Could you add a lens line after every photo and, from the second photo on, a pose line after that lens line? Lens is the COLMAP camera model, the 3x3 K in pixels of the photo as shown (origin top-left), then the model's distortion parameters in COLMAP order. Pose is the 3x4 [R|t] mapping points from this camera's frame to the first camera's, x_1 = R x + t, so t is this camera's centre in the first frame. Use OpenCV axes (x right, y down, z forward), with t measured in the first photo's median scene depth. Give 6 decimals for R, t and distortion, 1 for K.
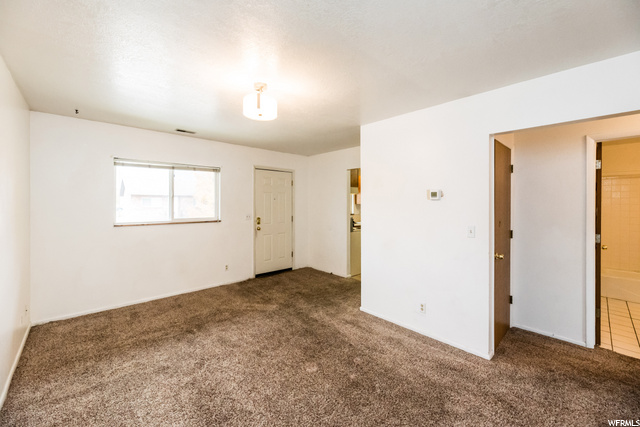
lens RADIAL K [[257.6, 0, 321.5], [0, 257.6, 204.8], [0, 0, 1]] dist [-0.001867, -0.000231]
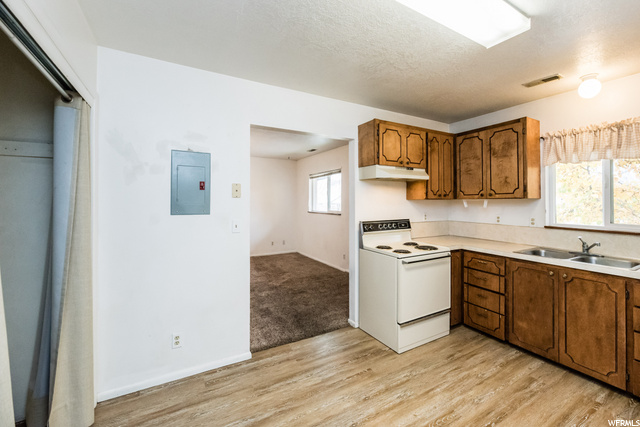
lens RADIAL K [[280.7, 0, 342.1], [0, 280.7, 199.6], [0, 0, 1]] dist [-0.000348, -0.000275]
pose [[-0.182057, -0.010021, -0.983237, 1.022298], [-0.011206, 0.999904, -0.008116, 0.005419], [0.983224, 0.009541, -0.182152, 1.494008]]
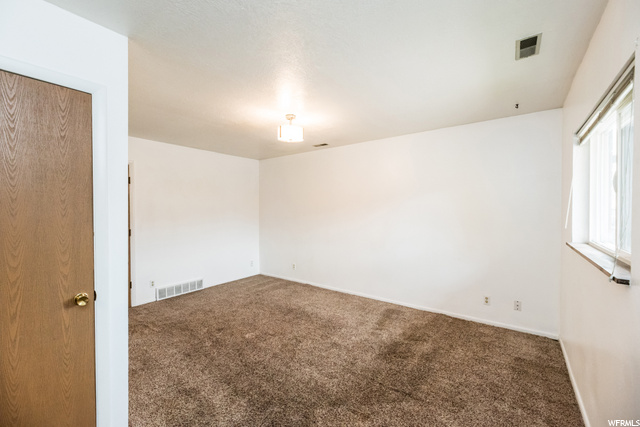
lens RADIAL K [[257.6, 0, 320.7], [0, 257.6, 211.9], [0, 0, 1]] dist [-0.001867, -0.000231]
pose [[-0.983461, 0.000931, -0.181116, -0.093644], [-0.001847, 0.999883, 0.015169, -0.003768], [0.181109, 0.015252, -0.983345, 1.417248]]
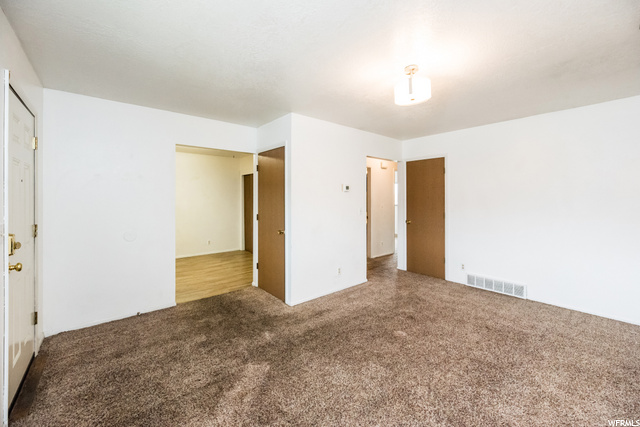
lens RADIAL K [[257.6, 0, 321.4], [0, 257.6, 198.5], [0, 0, 1]] dist [-0.001867, -0.000231]
pose [[0.045038, -0.001601, 0.998984, -0.738959], [0.009145, 0.999957, 0.001190, 0.011735], [-0.998943, 0.009082, 0.045051, 0.792420]]
